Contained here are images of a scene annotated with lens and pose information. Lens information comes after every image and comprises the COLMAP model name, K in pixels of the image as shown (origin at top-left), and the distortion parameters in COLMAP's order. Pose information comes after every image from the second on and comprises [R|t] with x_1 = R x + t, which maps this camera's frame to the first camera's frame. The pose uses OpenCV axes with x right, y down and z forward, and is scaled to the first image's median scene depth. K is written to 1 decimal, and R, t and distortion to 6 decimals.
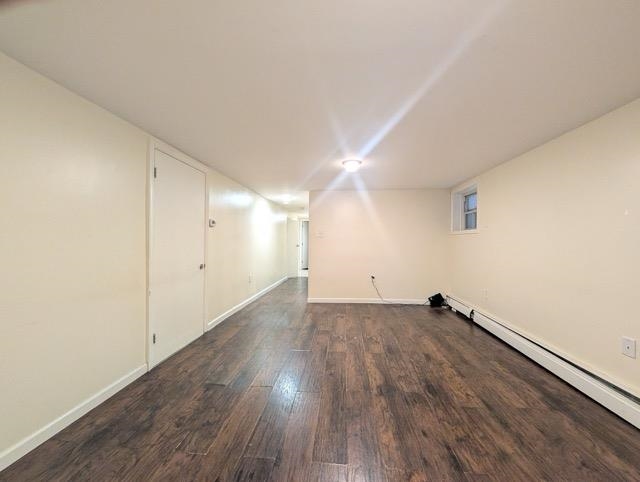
lens RADIAL K [[242.2, 0, 320.3], [0, 242.2, 241.8], [0, 0, 1]] dist [0.000853, 0.000496]
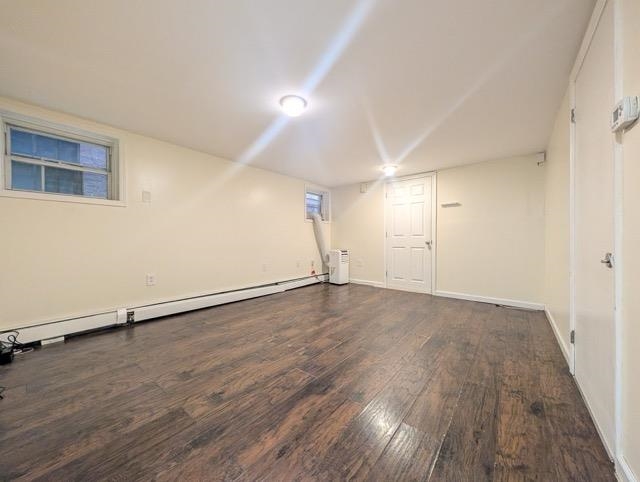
lens RADIAL K [[242.2, 0, 320.8], [0, 242.2, 240.6], [0, 0, 1]] dist [0.000853, 0.000496]
pose [[-0.836888, -0.008802, 0.547304, -0.345820], [-0.005568, 0.999956, 0.007567, 0.074262], [-0.547346, 0.003285, -0.836900, 1.616363]]
